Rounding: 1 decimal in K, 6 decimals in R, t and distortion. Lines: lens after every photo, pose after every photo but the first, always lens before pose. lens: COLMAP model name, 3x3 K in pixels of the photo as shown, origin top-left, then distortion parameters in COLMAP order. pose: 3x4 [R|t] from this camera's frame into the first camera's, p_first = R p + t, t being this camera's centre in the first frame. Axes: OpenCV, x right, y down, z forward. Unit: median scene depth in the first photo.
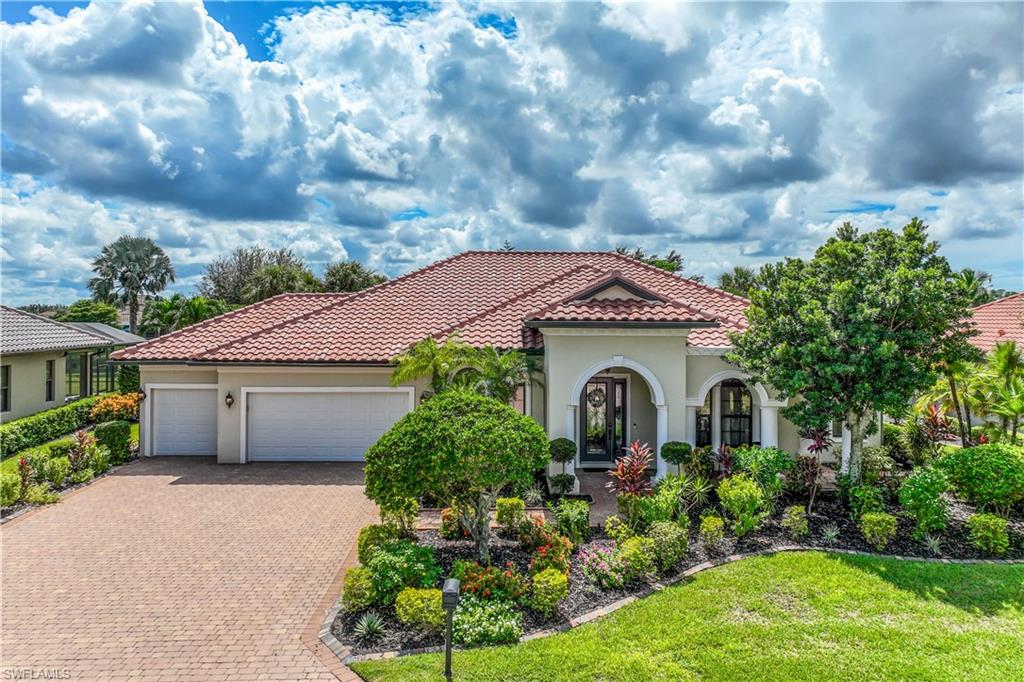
lens RADIAL K [[695.4, 0, 512.0], [0, 695.4, 341.0], [0, 0, 1]] dist [0.077633, -0.001663]
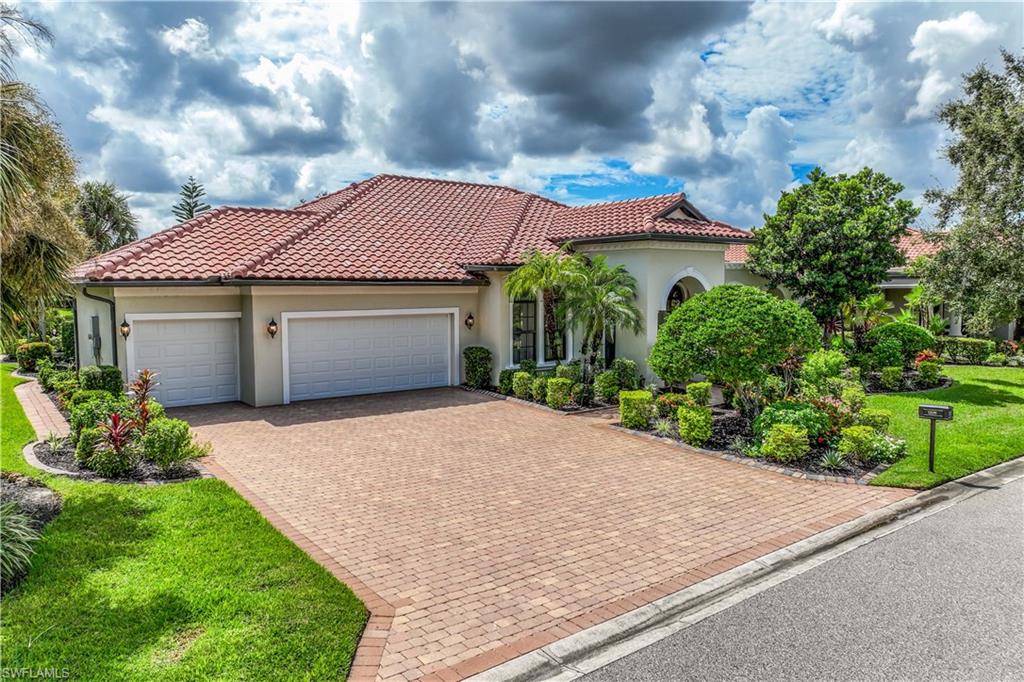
lens RADIAL K [[683.1, 0, 512.0], [0, 683.1, 341.0], [0, 0, 1]] dist [0.012118, 0.000353]
pose [[0.801046, -0.054731, 0.596096, -1.028344], [0.023087, 0.997895, 0.060598, 0.089987], [-0.598158, -0.034780, 0.800623, 0.310724]]
